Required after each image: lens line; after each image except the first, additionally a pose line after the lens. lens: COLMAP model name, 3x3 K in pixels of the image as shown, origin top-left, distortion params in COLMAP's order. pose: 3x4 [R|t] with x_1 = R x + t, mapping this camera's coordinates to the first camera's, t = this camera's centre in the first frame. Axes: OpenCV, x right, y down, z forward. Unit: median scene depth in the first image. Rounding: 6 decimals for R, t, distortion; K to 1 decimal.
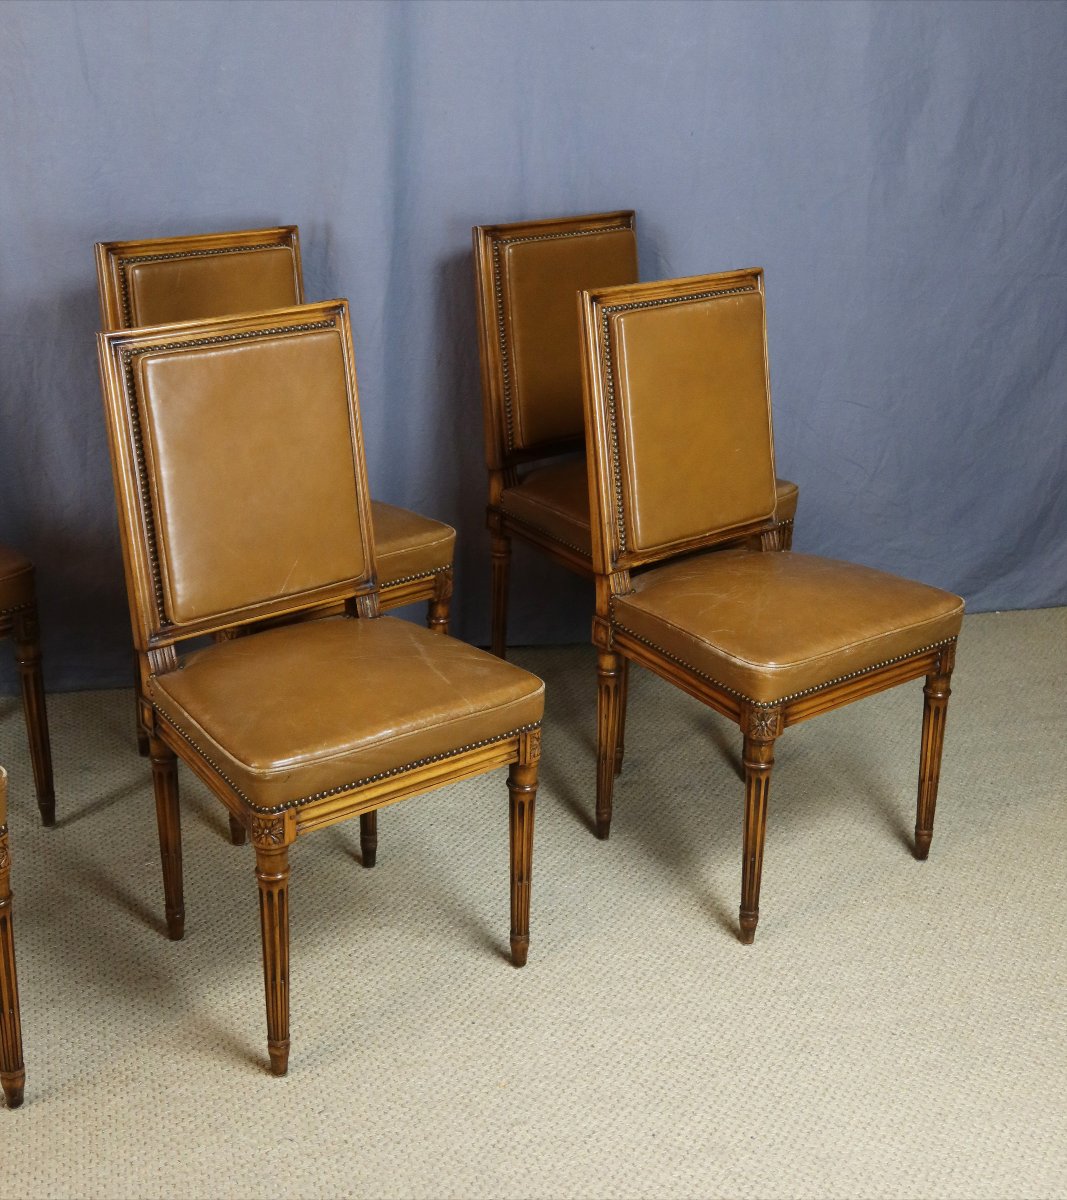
lens RADIAL K [[1624.4, 0, 532.7], [0, 1624.4, 556.8], [0, 0, 1]] dist [-0.003705, 0.003390]
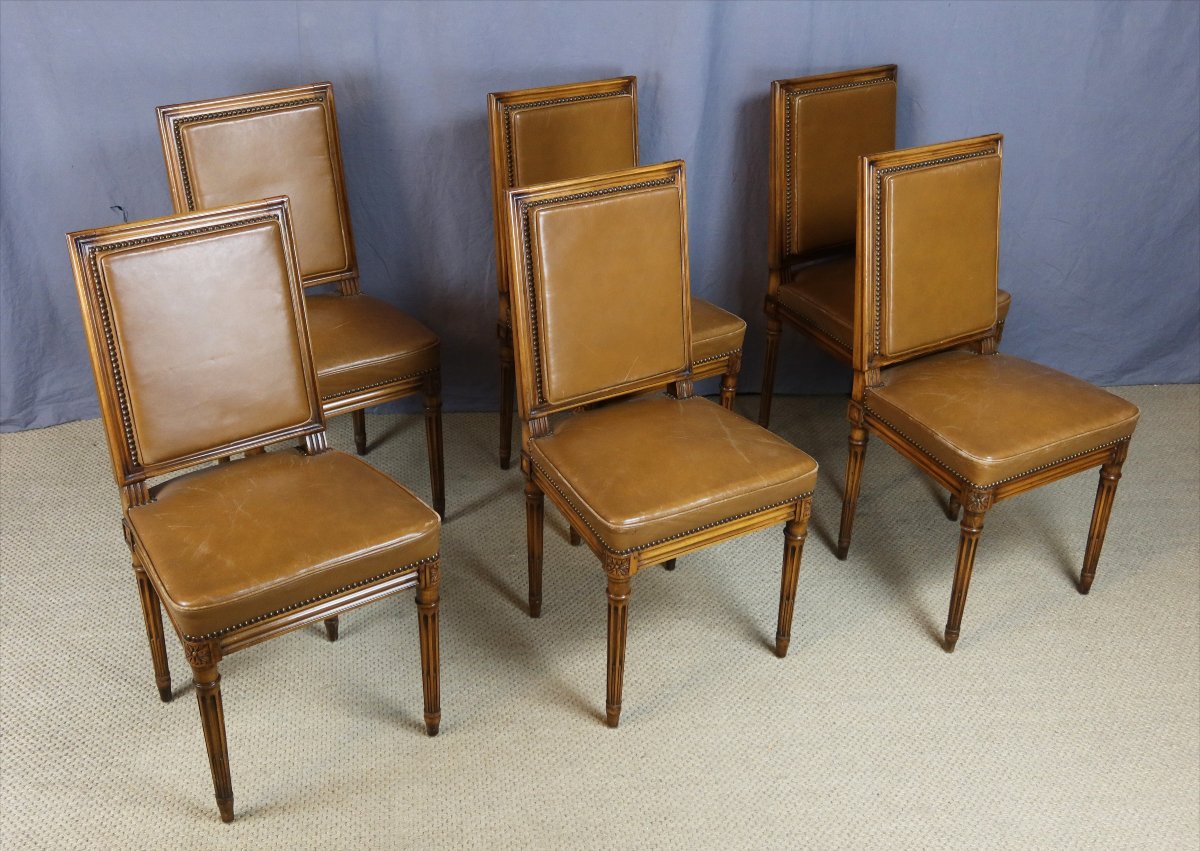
lens RADIAL K [[1288.0, 0, 615.4], [0, 1288.0, 428.5], [0, 0, 1]] dist [-0.003911, 0.000927]
pose [[0.993367, 0.063283, -0.096011, -0.056209], [-0.048782, 0.988008, 0.146495, -0.095344], [0.104130, -0.140840, 0.984541, -0.067427]]
